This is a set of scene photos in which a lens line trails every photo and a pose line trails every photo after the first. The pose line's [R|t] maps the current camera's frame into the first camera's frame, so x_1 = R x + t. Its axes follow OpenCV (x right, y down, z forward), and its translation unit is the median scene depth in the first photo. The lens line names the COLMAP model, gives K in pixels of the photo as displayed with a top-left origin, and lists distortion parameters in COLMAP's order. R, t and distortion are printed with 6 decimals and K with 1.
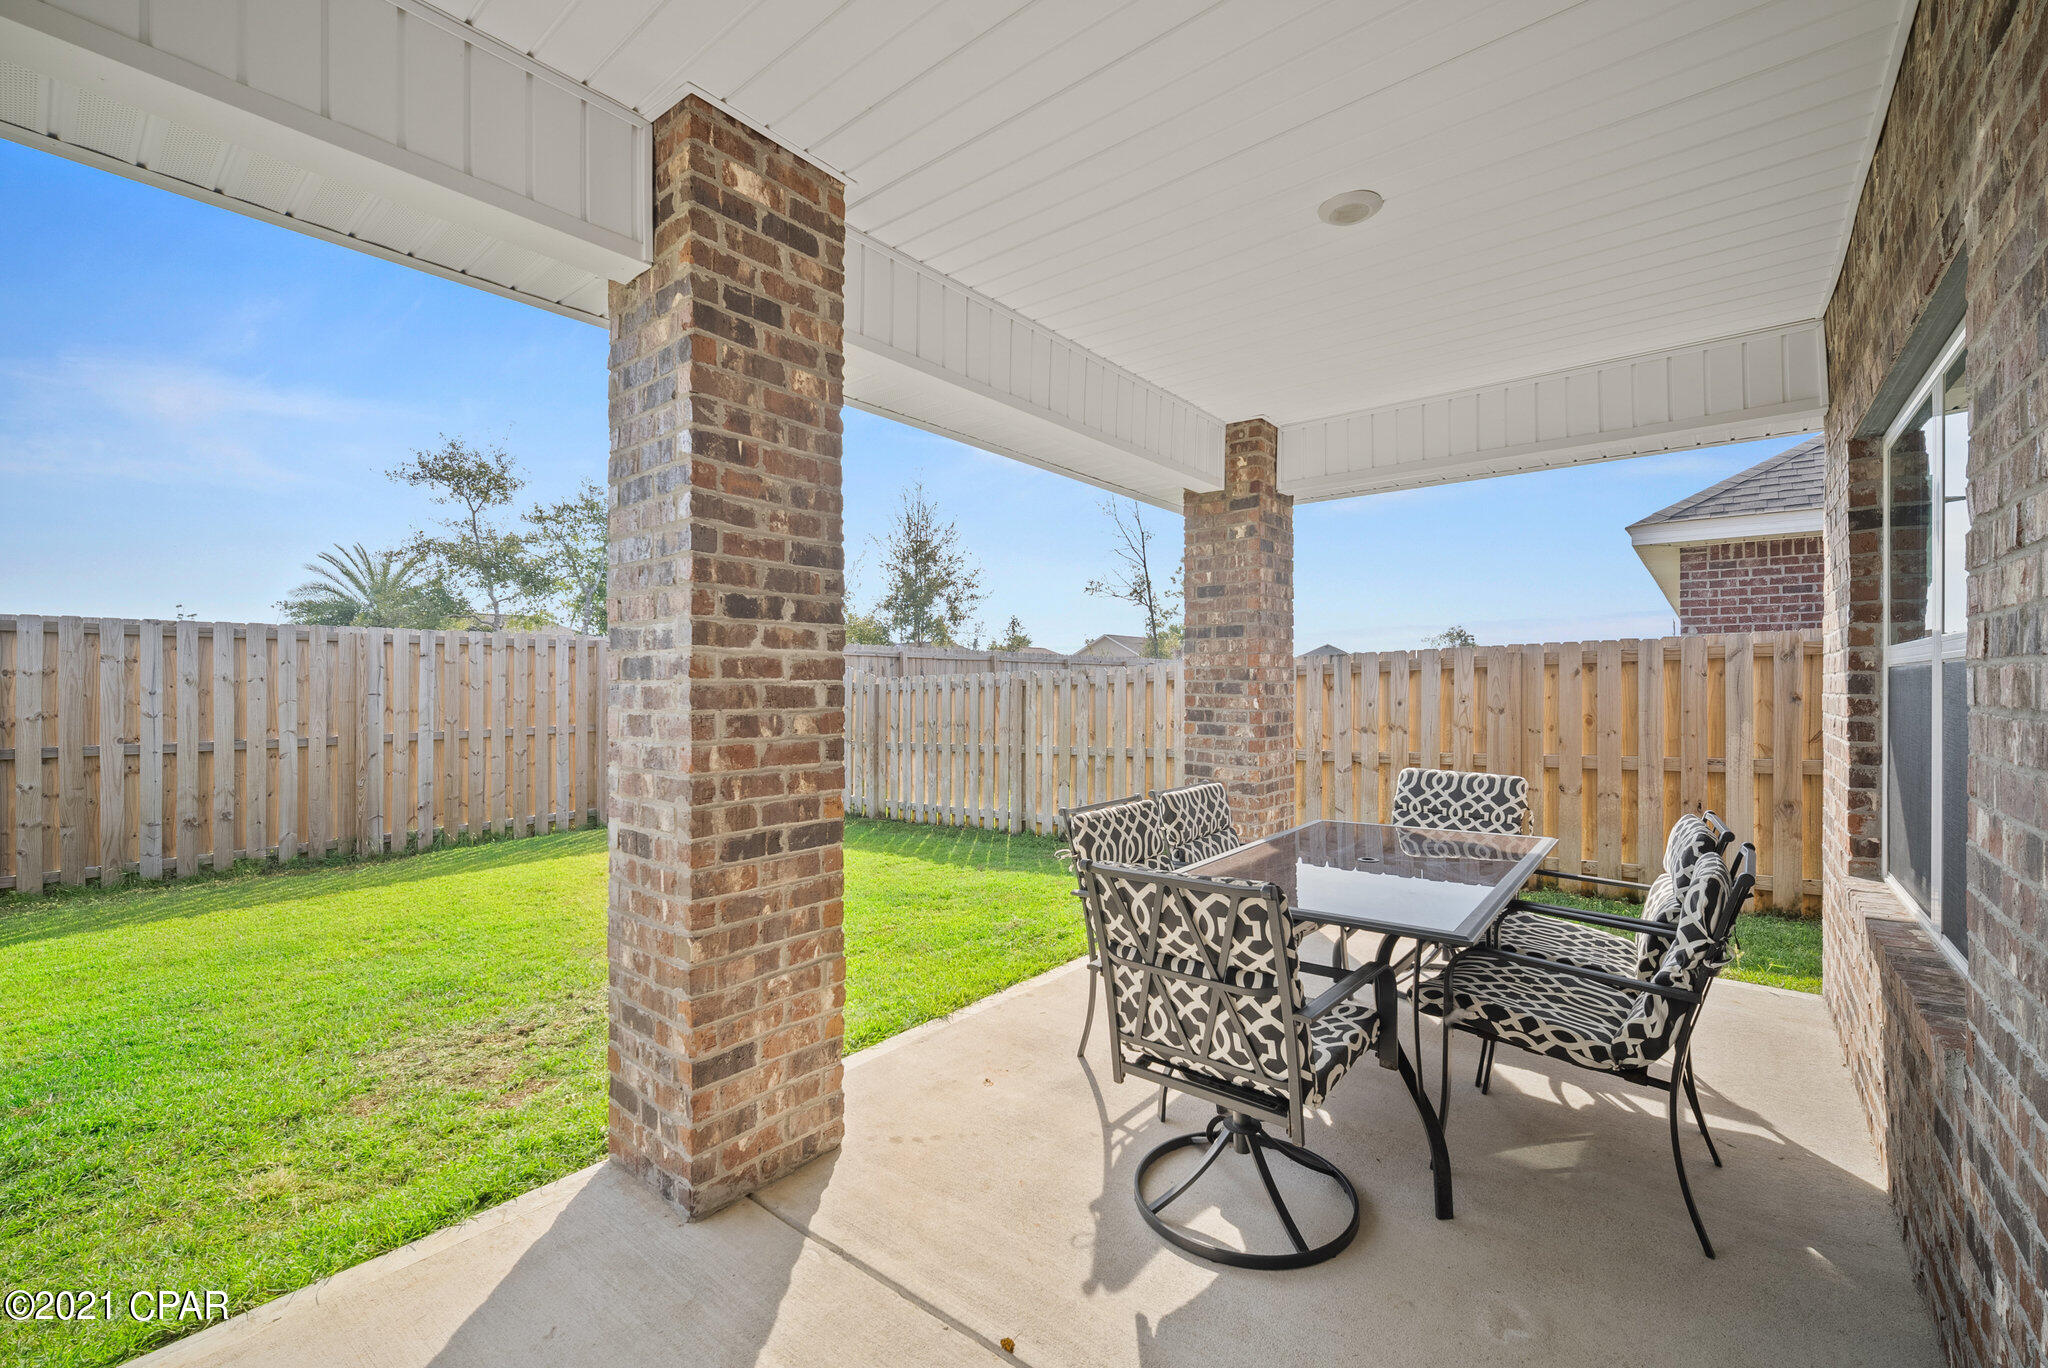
lens RADIAL K [[826.9, 0, 1024.0], [0, 826.9, 684.0], [0, 0, 1]] dist [-0.003688, -0.000294]
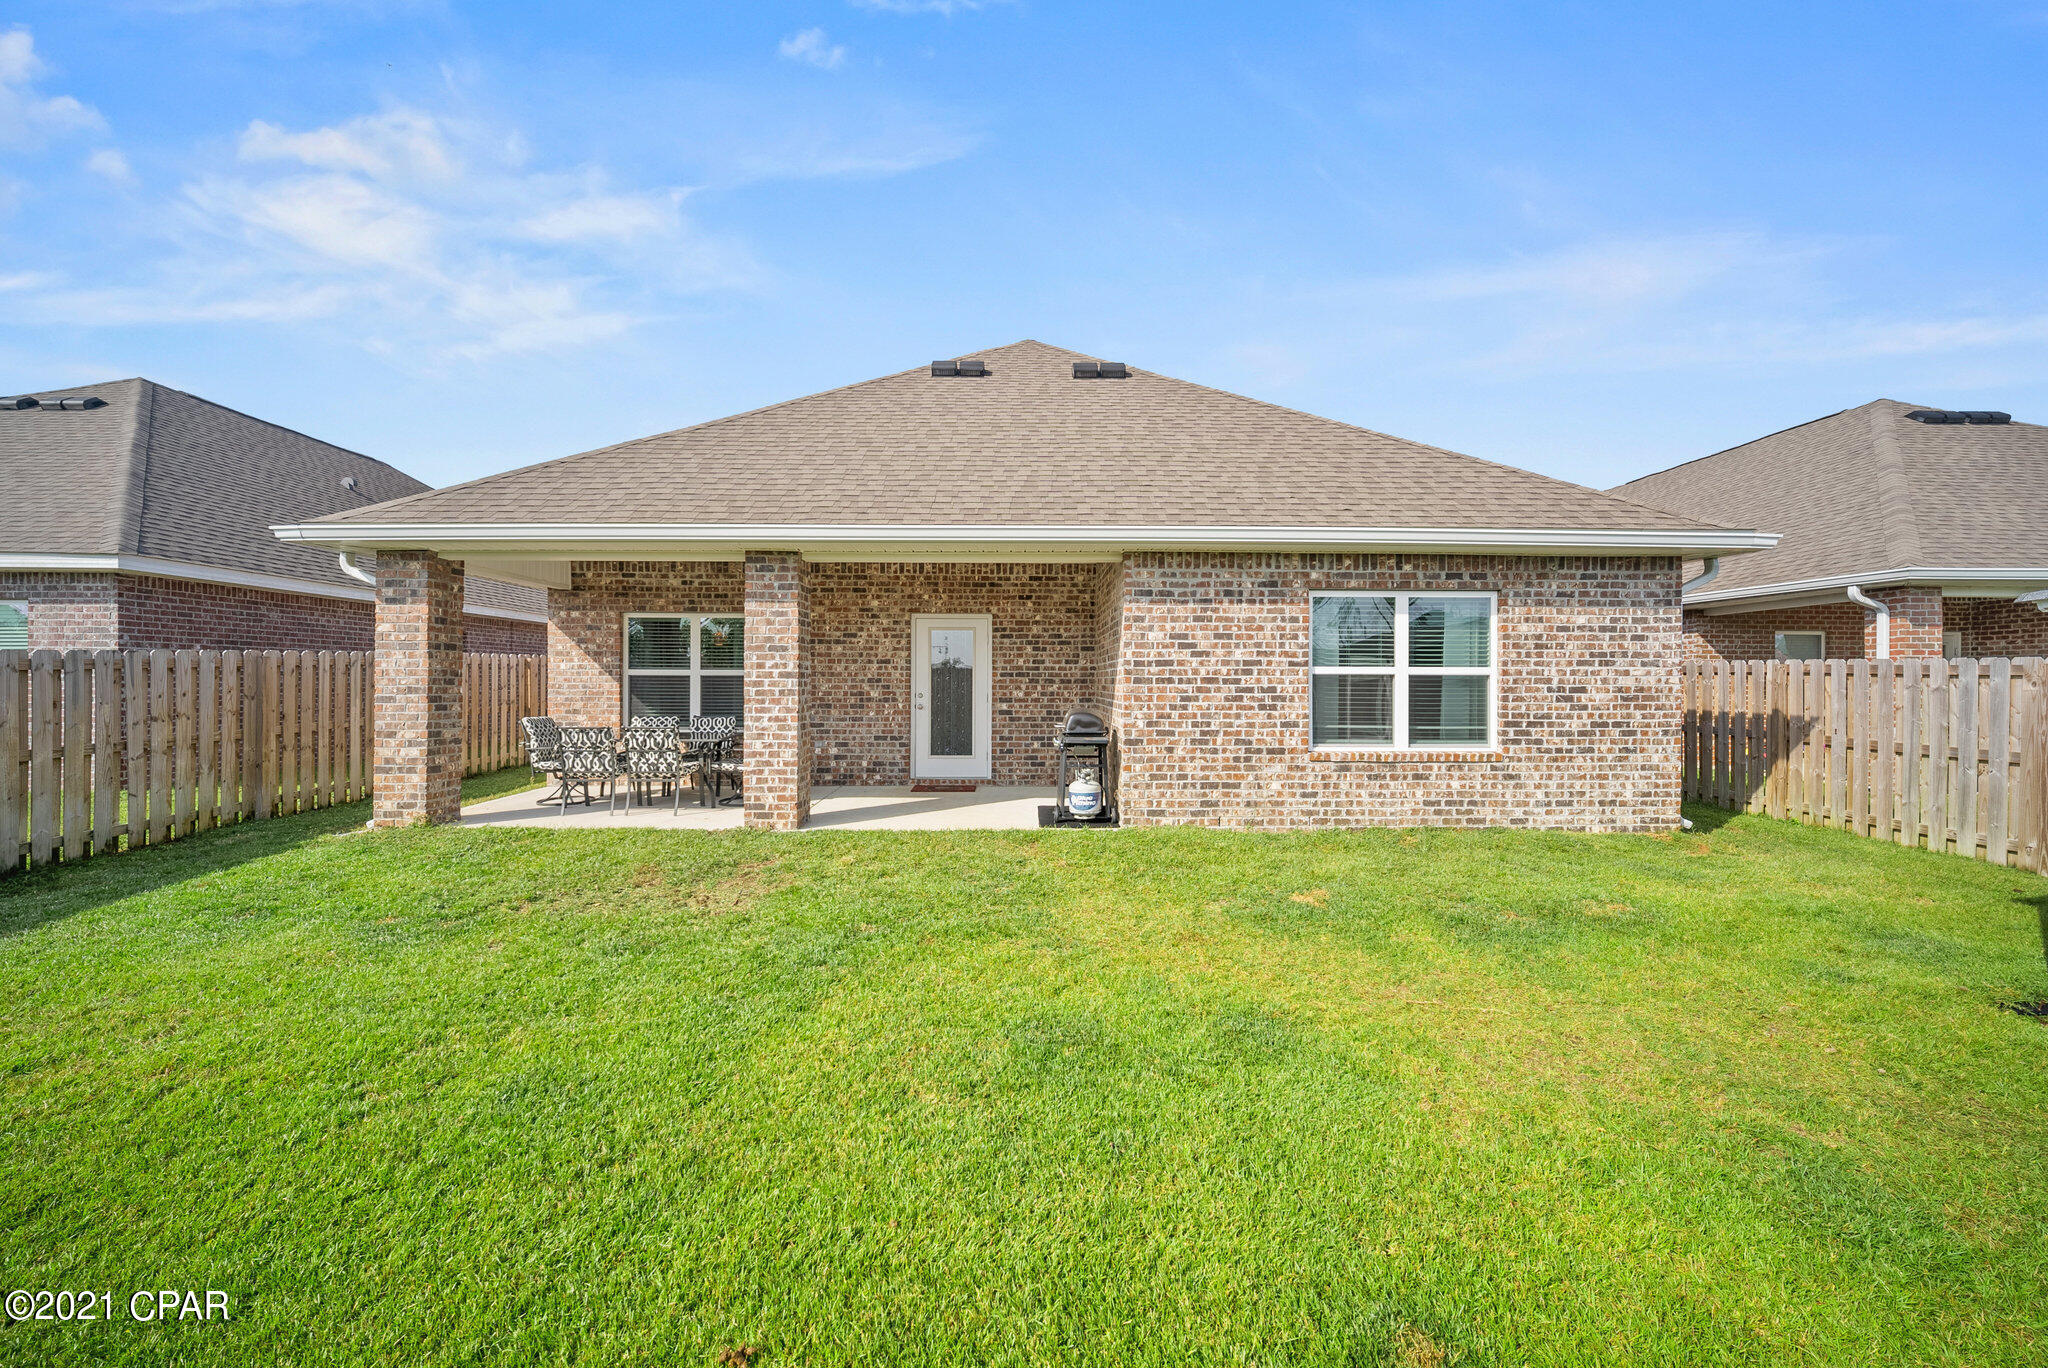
lens RADIAL K [[826.9, 0, 1024.0], [0, 826.9, 684.0], [0, 0, 1]] dist [-0.003688, -0.000294]
pose [[-0.658540, -0.002751, 0.752541, -1.718302], [-0.001957, 0.999996, 0.001943, 0.004532], [-0.752543, -0.000193, -0.658543, 1.205637]]
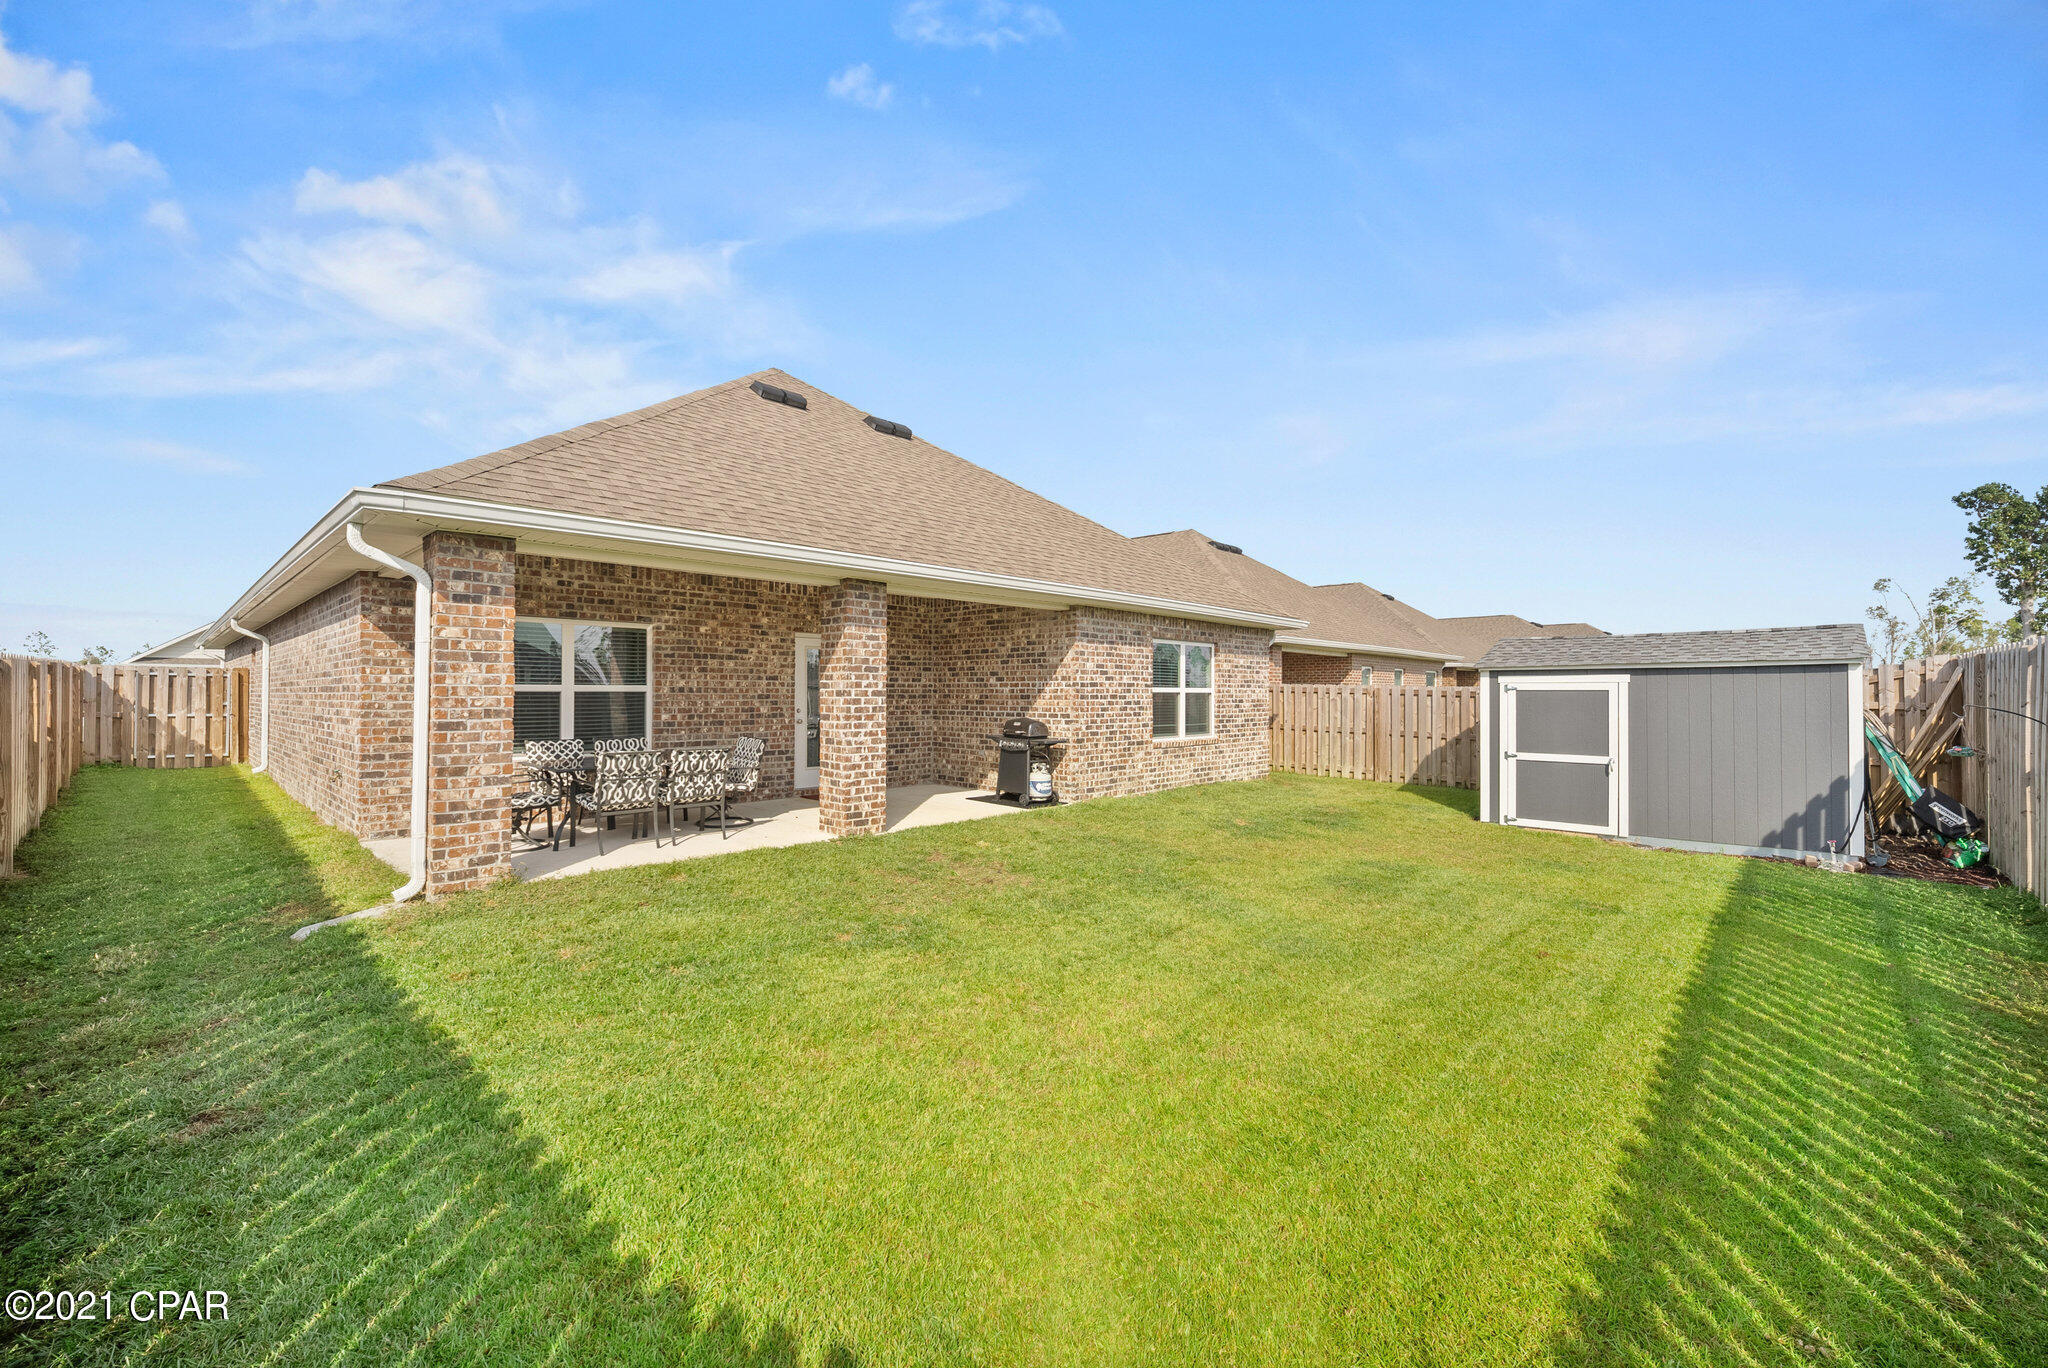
lens RADIAL K [[826.9, 0, 1024.0], [0, 826.9, 684.0], [0, 0, 1]] dist [-0.003688, -0.000294]
pose [[-0.998151, -0.000489, 0.060781, -0.664645], [-0.001161, 0.999939, -0.011011, -0.009482], [-0.060772, -0.011061, -0.998090, 2.216206]]
